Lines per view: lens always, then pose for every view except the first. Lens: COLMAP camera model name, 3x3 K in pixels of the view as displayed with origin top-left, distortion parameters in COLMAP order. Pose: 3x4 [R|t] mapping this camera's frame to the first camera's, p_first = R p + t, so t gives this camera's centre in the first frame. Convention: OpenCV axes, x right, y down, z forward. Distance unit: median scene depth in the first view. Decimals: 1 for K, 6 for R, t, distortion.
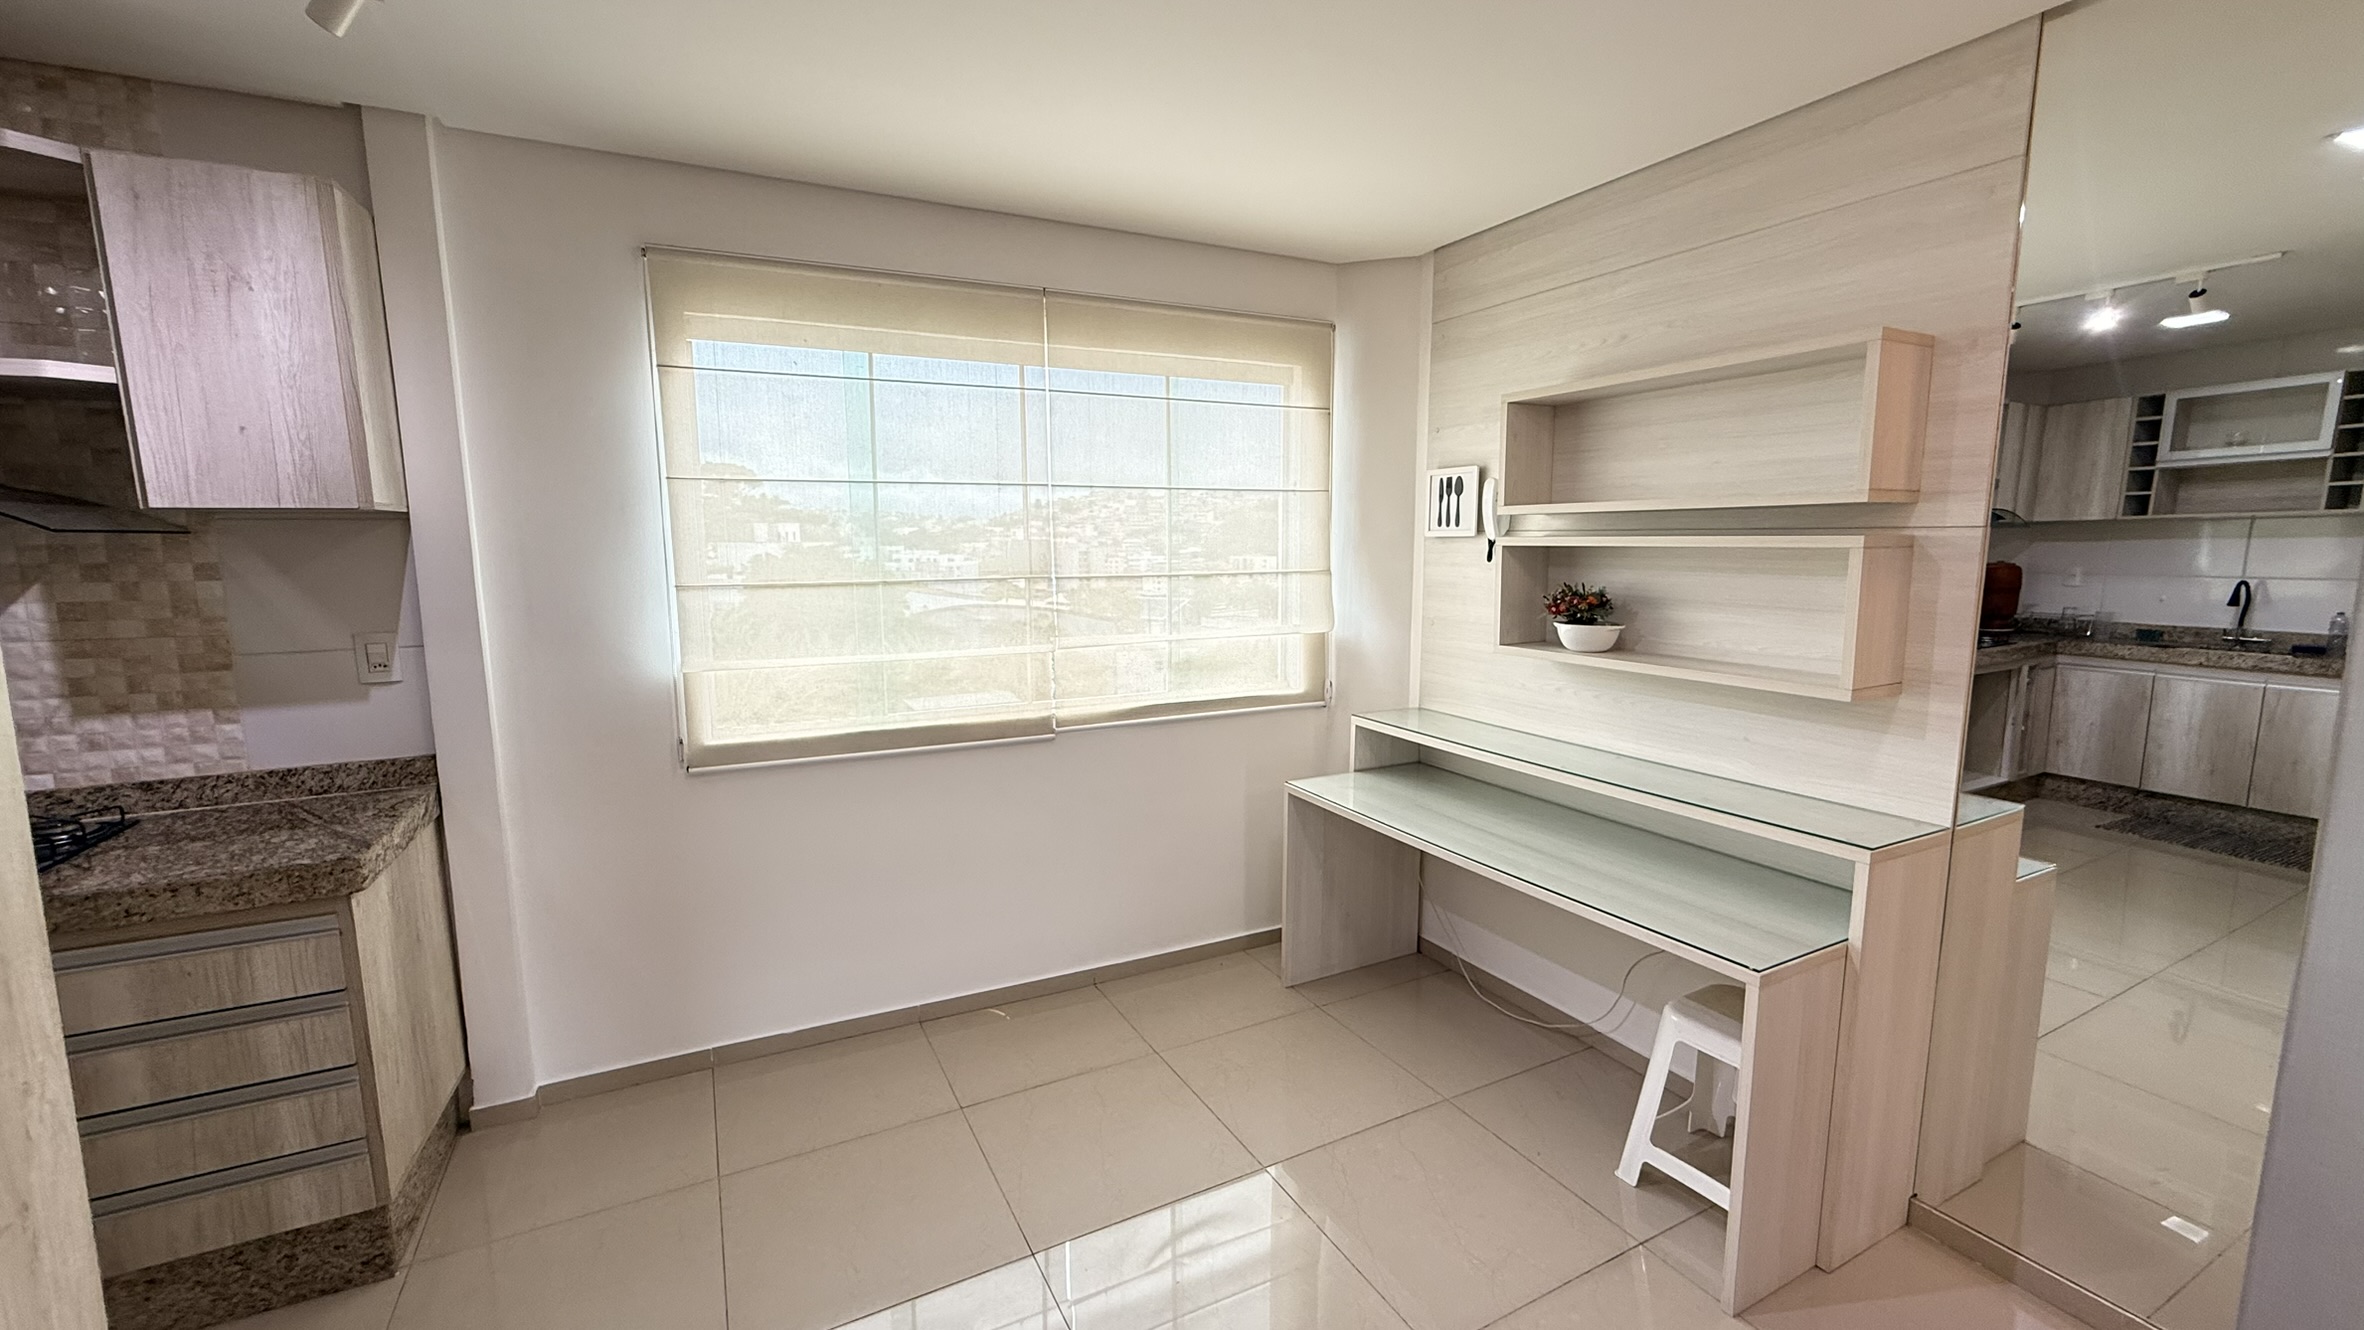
lens RADIAL K [[940.7, 0, 1188.1], [0, 940.7, 665.9], [0, 0, 1]] dist [-0.000180, 0.000164]
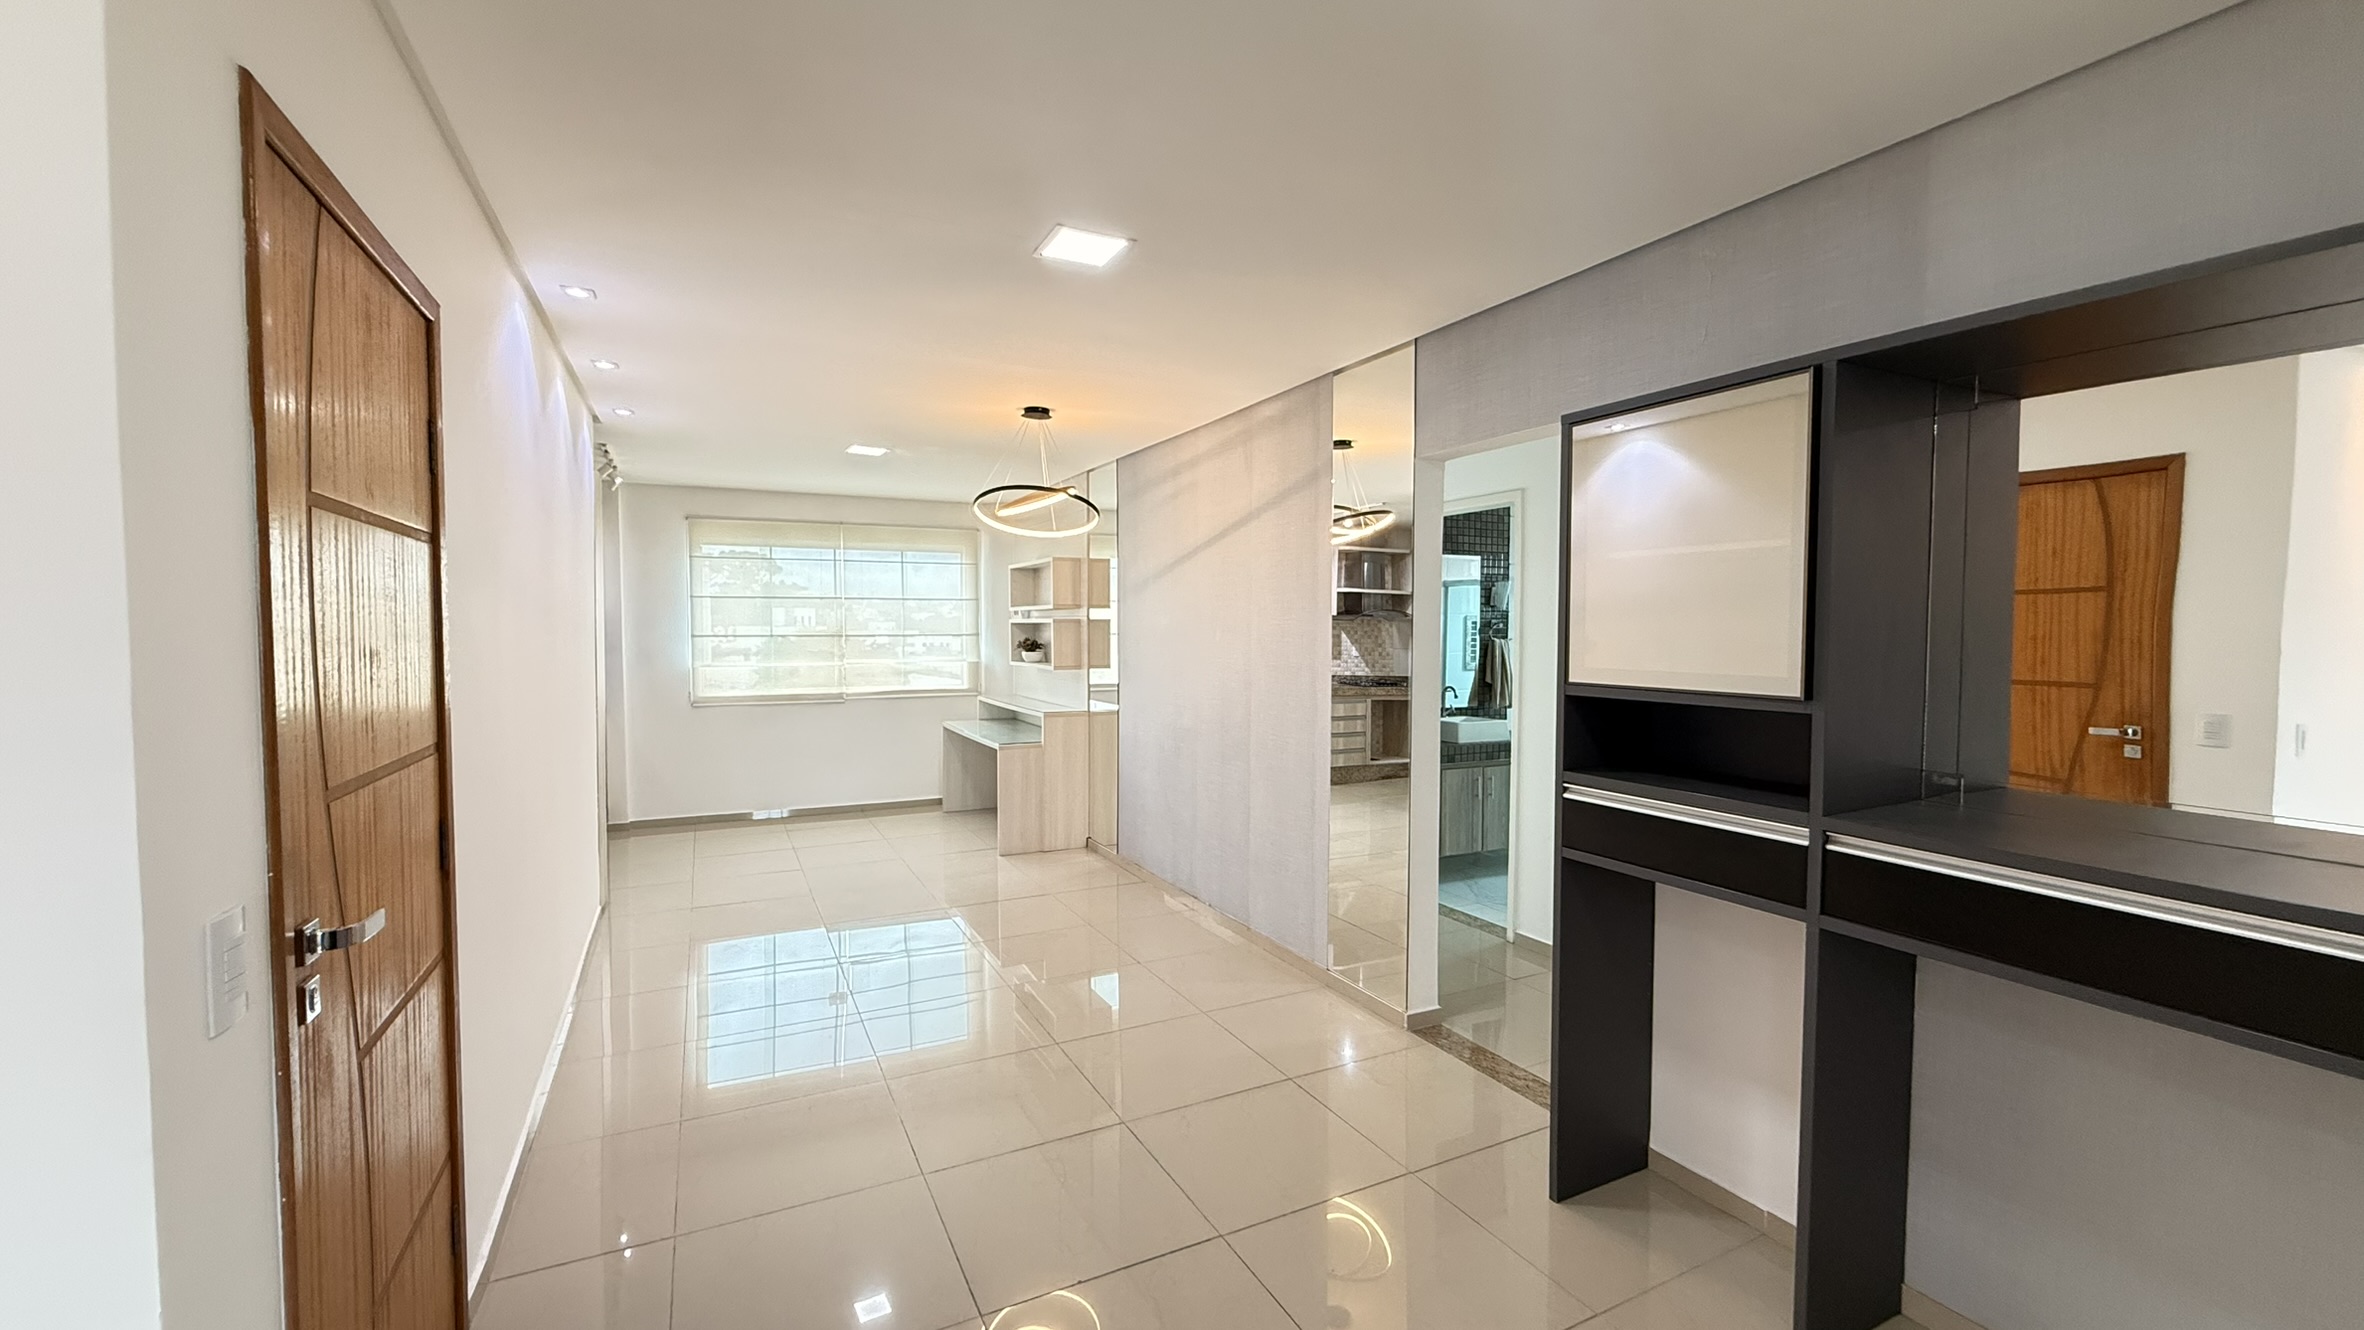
lens RADIAL K [[940.7, 0, 1177.0], [0, 940.7, 669.0], [0, 0, 1]] dist [-0.000180, 0.000164]
pose [[0.999807, 0.008243, -0.017849, 0.981913], [-0.009766, 0.996158, -0.087026, 0.256912], [0.017063, 0.087184, 0.996046, -1.814574]]
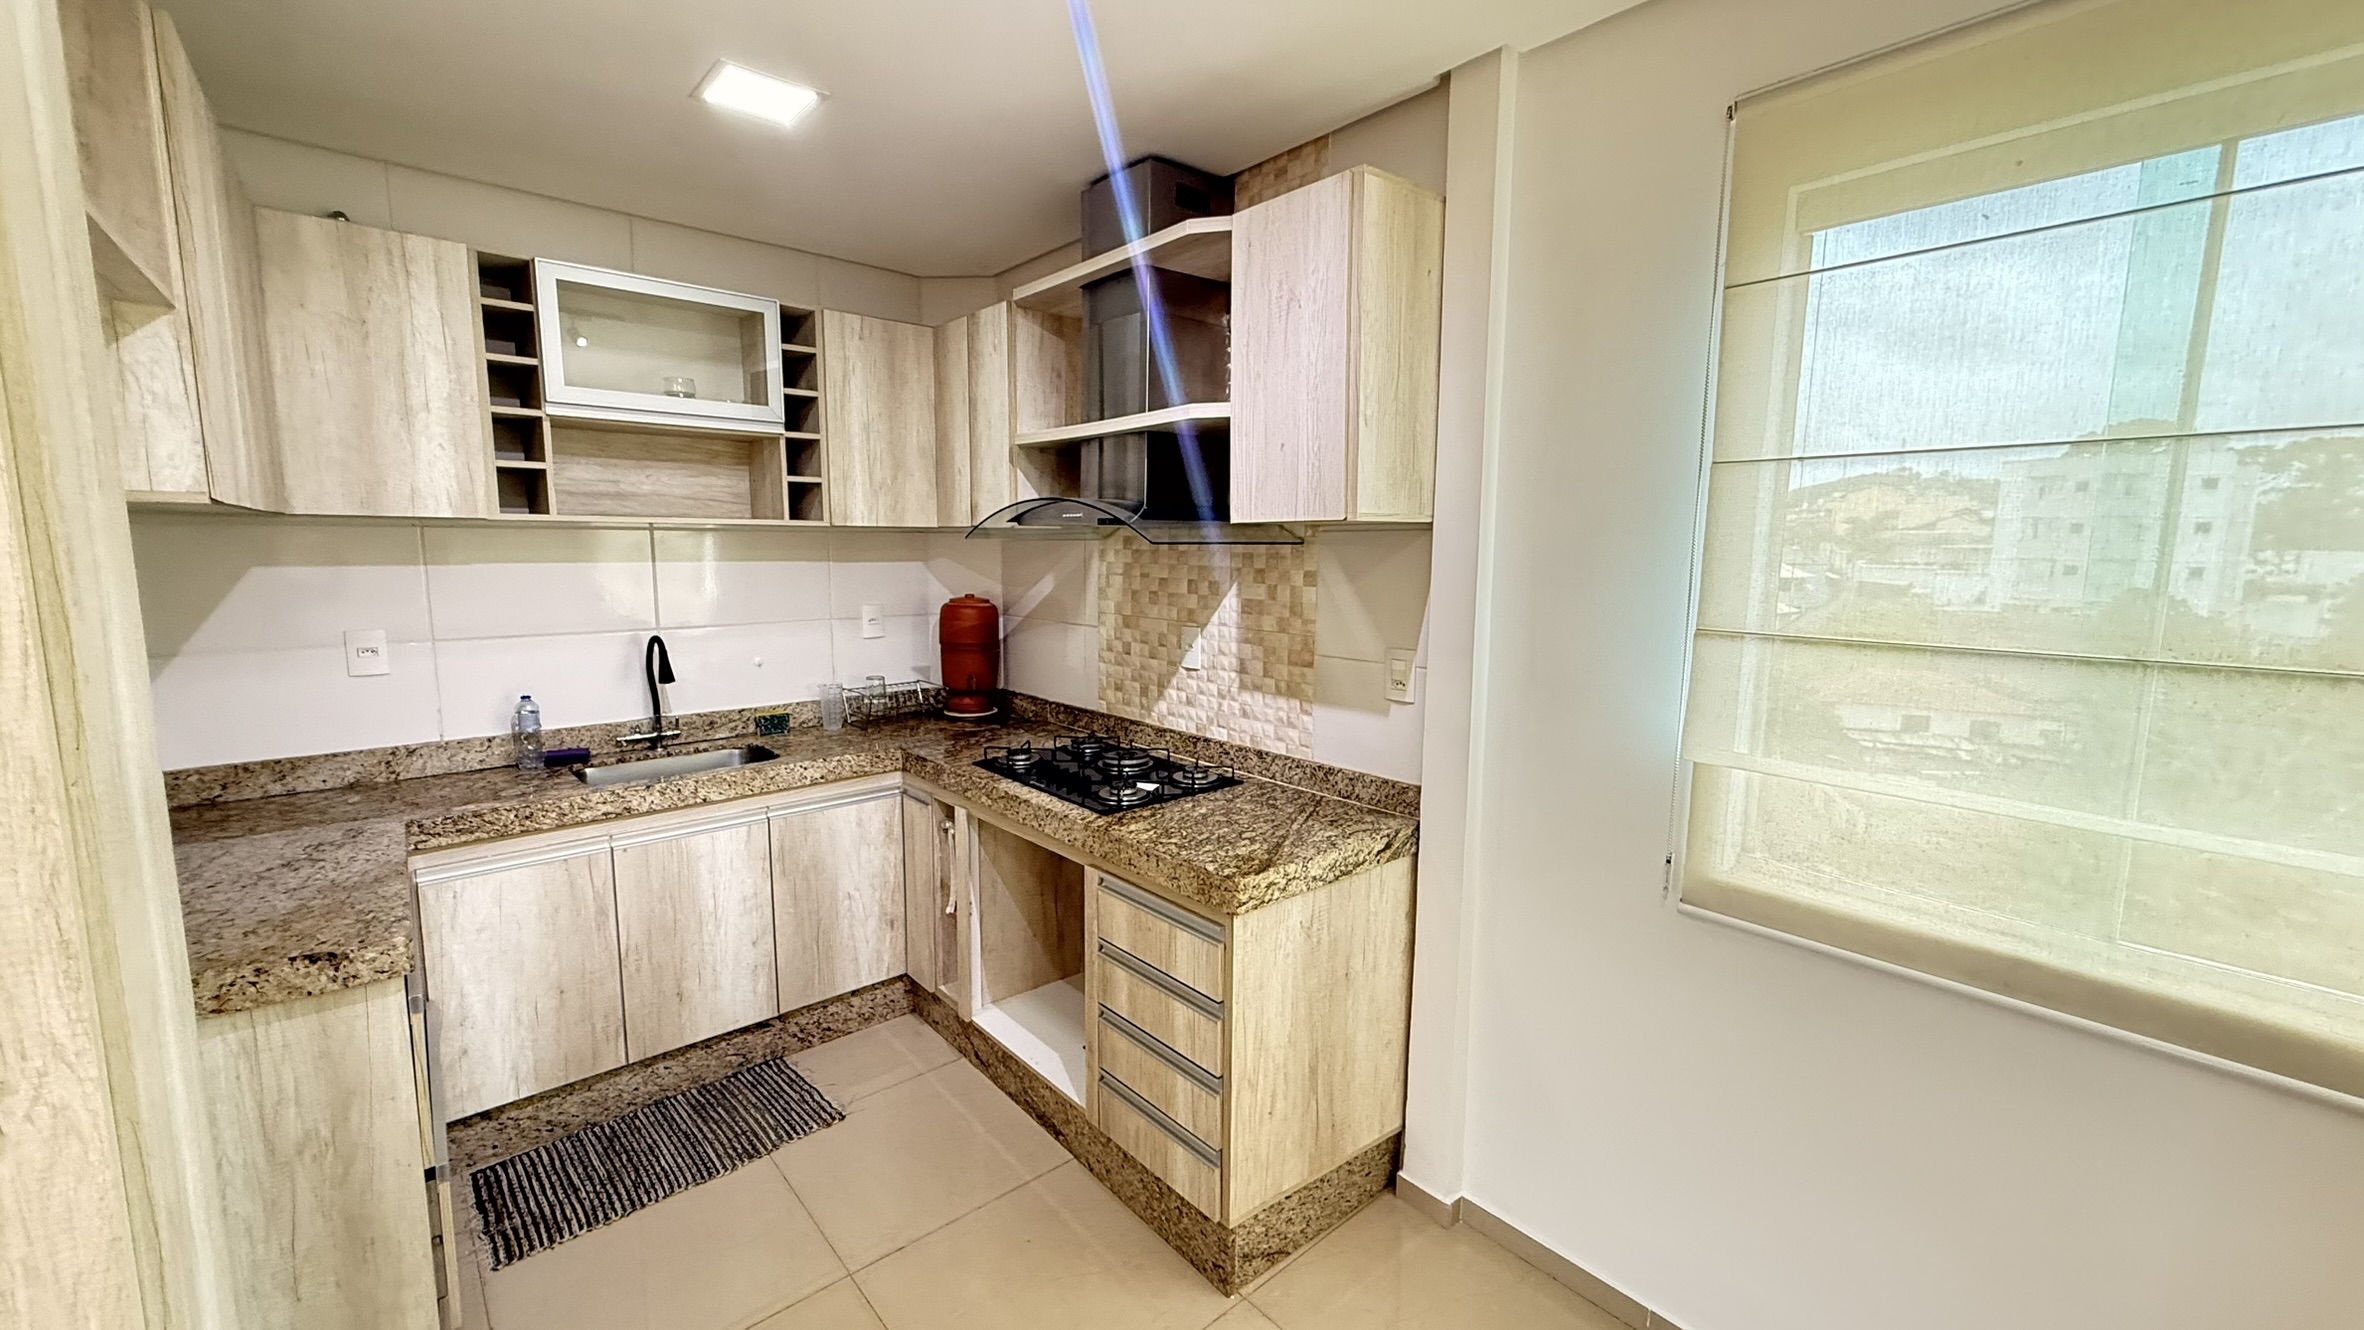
lens RADIAL K [[940.7, 0, 1176.6], [0, 940.7, 666.1], [0, 0, 1]] dist [-0.000180, 0.000164]
pose [[0.222966, 0.134702, -0.965475, 0.007979], [-0.135278, 0.985100, 0.106199, -0.088153], [0.965394, 0.106928, 0.237866, 0.553276]]
